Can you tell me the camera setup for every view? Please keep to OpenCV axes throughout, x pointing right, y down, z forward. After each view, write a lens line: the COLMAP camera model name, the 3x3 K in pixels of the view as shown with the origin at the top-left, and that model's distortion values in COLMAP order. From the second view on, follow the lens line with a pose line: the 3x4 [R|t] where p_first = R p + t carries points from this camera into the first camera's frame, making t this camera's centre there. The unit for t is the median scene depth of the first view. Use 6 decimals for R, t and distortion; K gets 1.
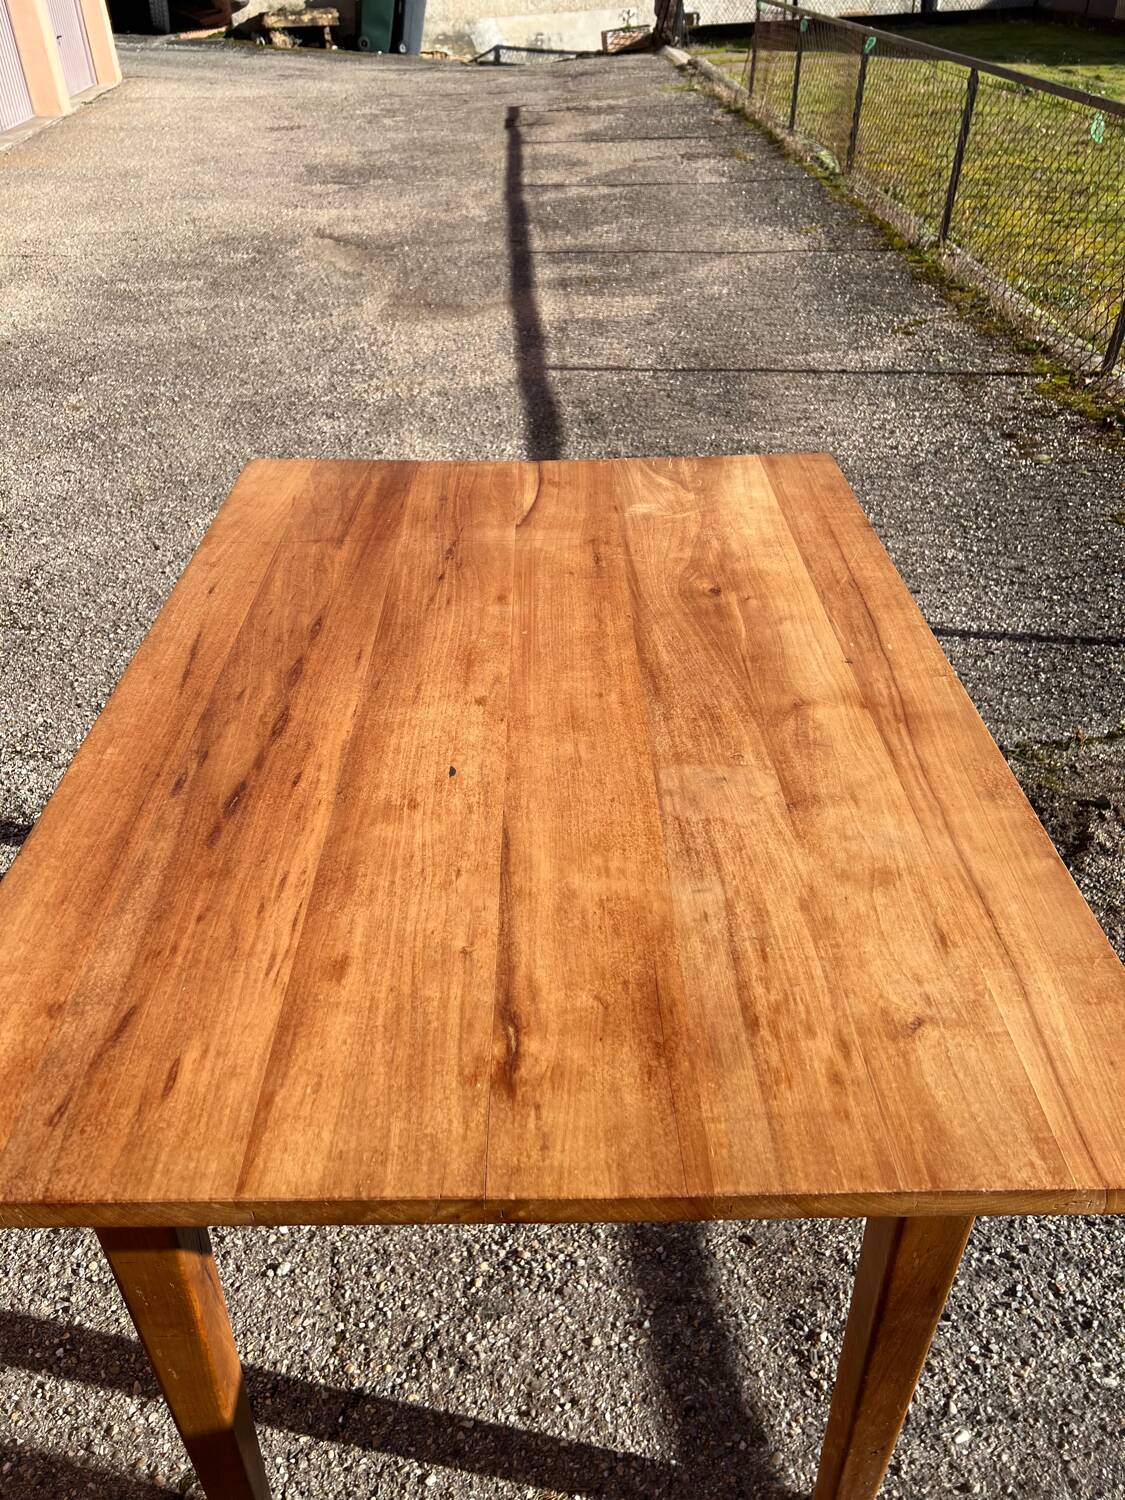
lens RADIAL K [[1135.8, 0, 553.3], [0, 1135.8, 736.1], [0, 0, 1]] dist [0.056235, -0.069759]
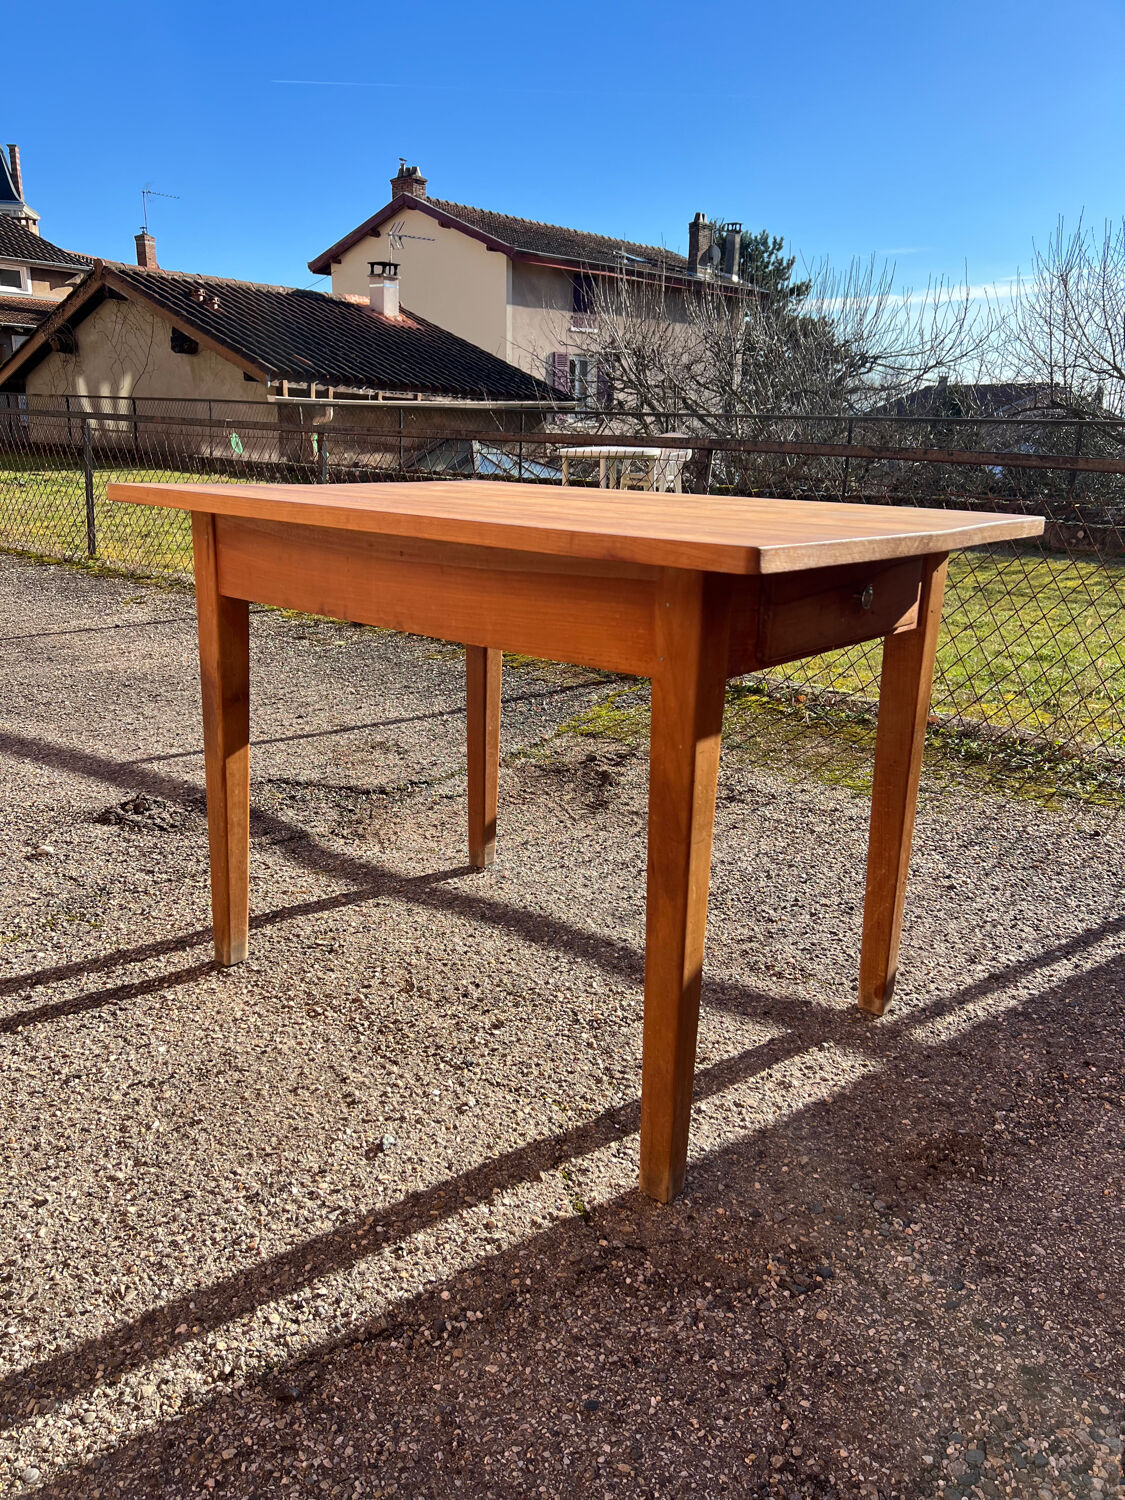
lens RADIAL K [[1135.8, 0, 559.6], [0, 1135.8, 738.9], [0, 0, 1]] dist [0.056235, -0.069759]
pose [[0.648859, -0.170857, 0.741478, -0.938489], [0.404959, 0.902538, -0.146405, 0.352950], [-0.644198, 0.395264, 0.654810, 0.105774]]
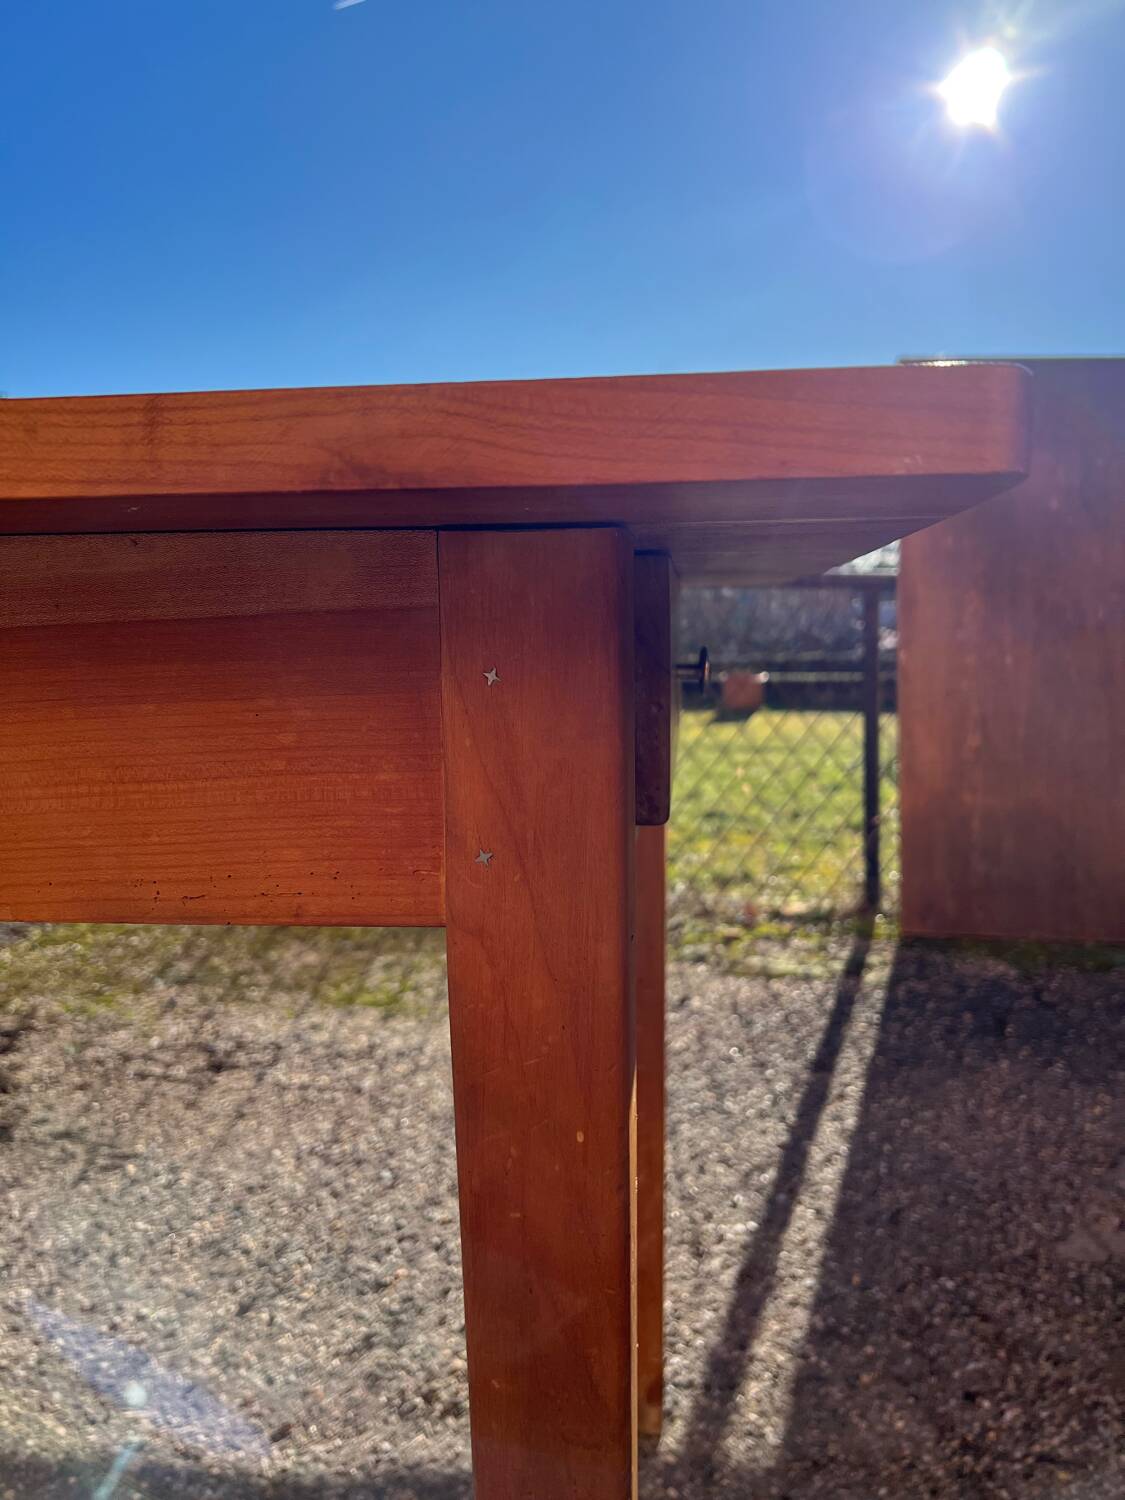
lens RADIAL K [[1135.8, 0, 568.7], [0, 1135.8, 737.4], [0, 0, 1]] dist [0.056235, -0.069759]
pose [[0.118003, -0.093258, 0.988624, -0.491610], [0.574533, 0.818436, 0.008627, 0.190155], [-0.809930, 0.566979, 0.150158, 0.524452]]
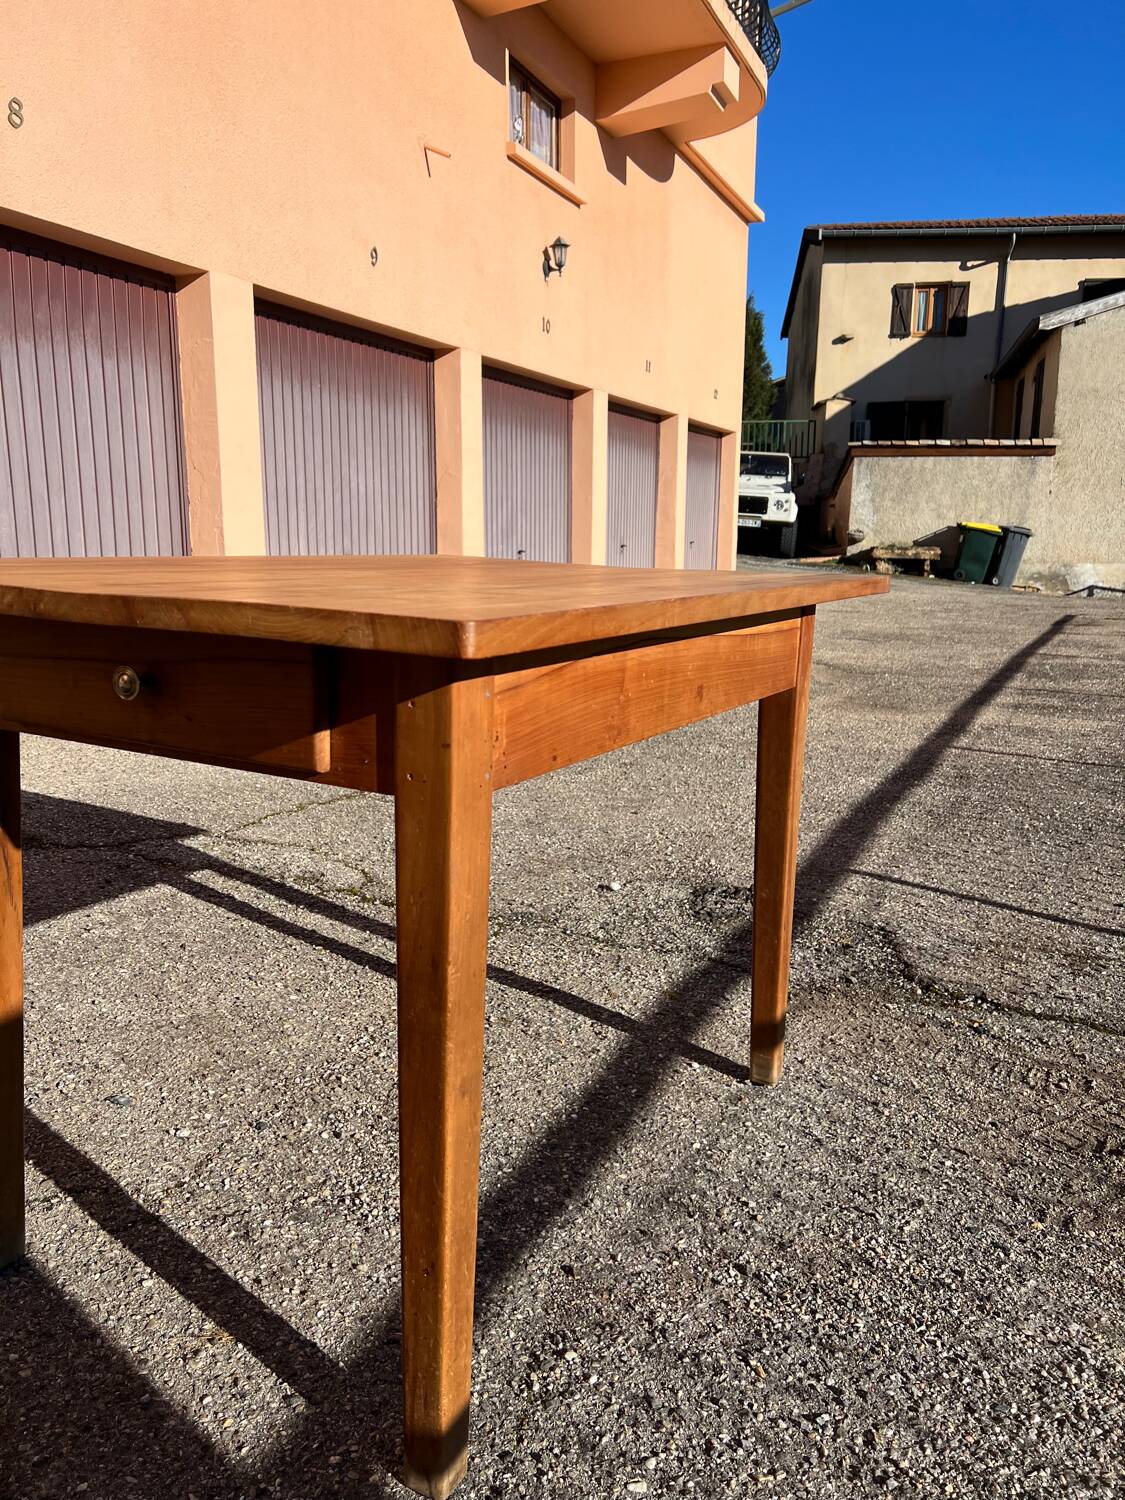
lens RADIAL K [[1135.8, 0, 553.1], [0, 1135.8, 734.8], [0, 0, 1]] dist [0.056235, -0.069759]
pose [[0.866416, 0.128867, -0.482407, 0.562526], [-0.317134, 0.888259, -0.332299, 0.384166], [0.385680, 0.440897, 0.810470, 0.078776]]
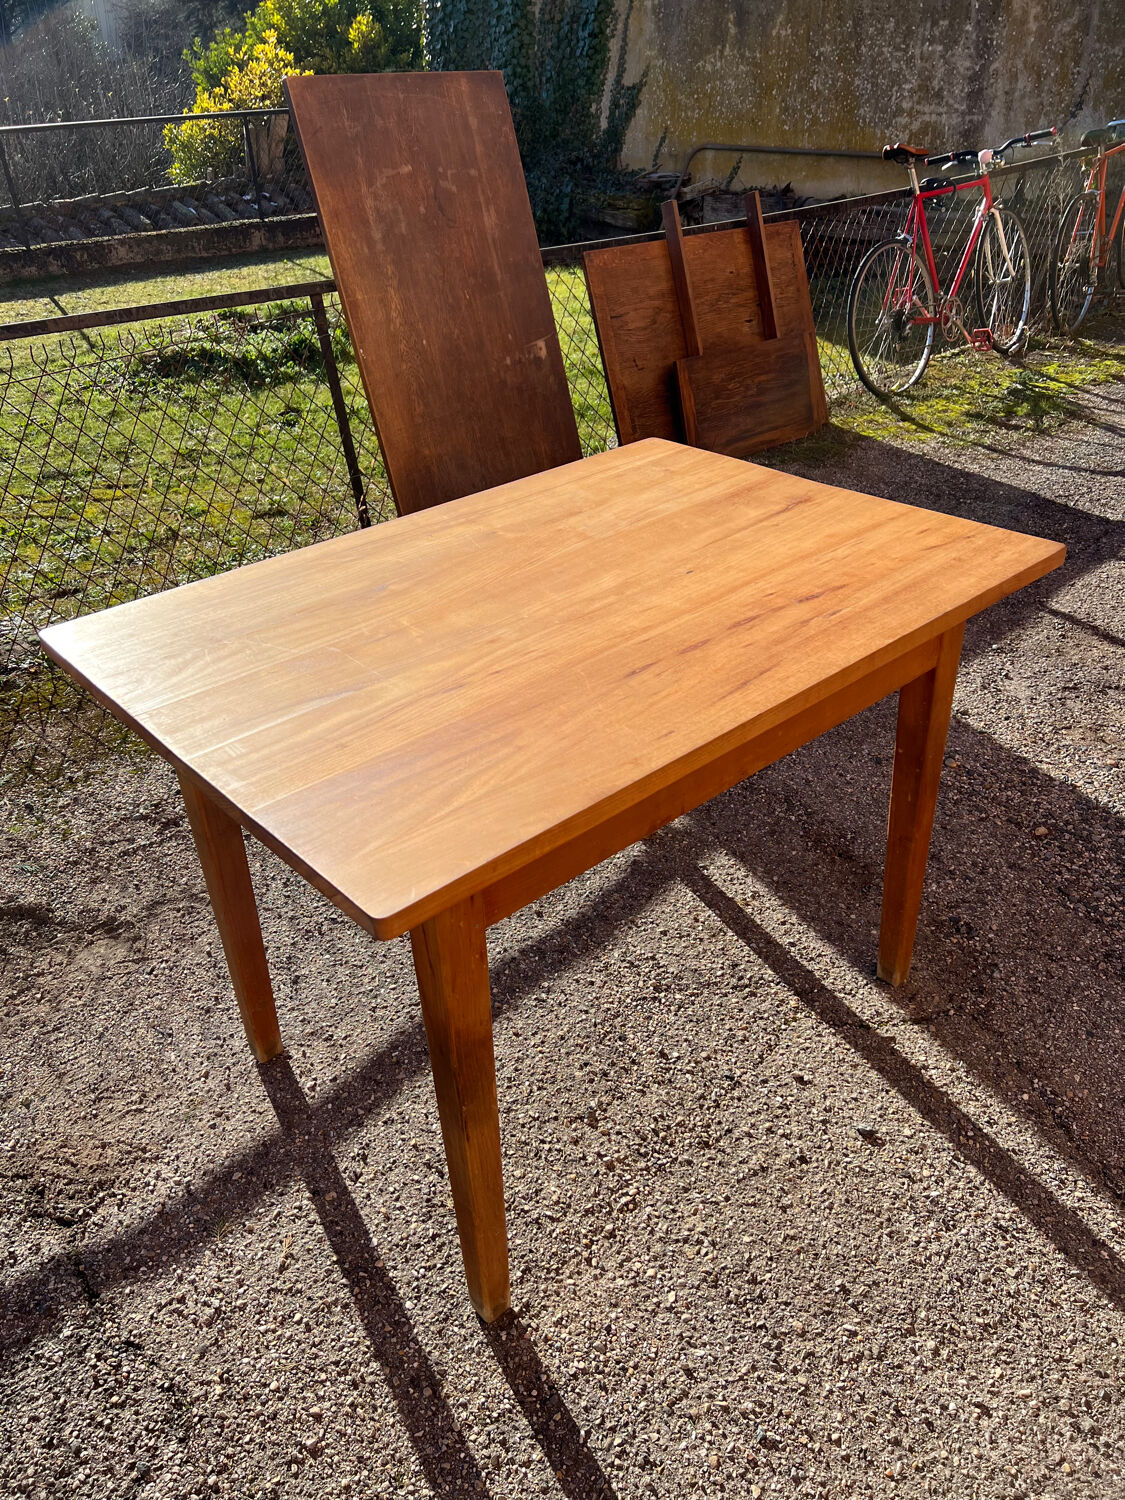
lens RADIAL K [[1135.8, 0, 562.2], [0, 1135.8, 756.7], [0, 0, 1]] dist [0.056235, -0.069759]
pose [[-0.660758, -0.368267, 0.654048, -0.773676], [0.466738, 0.480833, 0.742263, -0.773444], [-0.587839, 0.795726, -0.145830, 1.075559]]
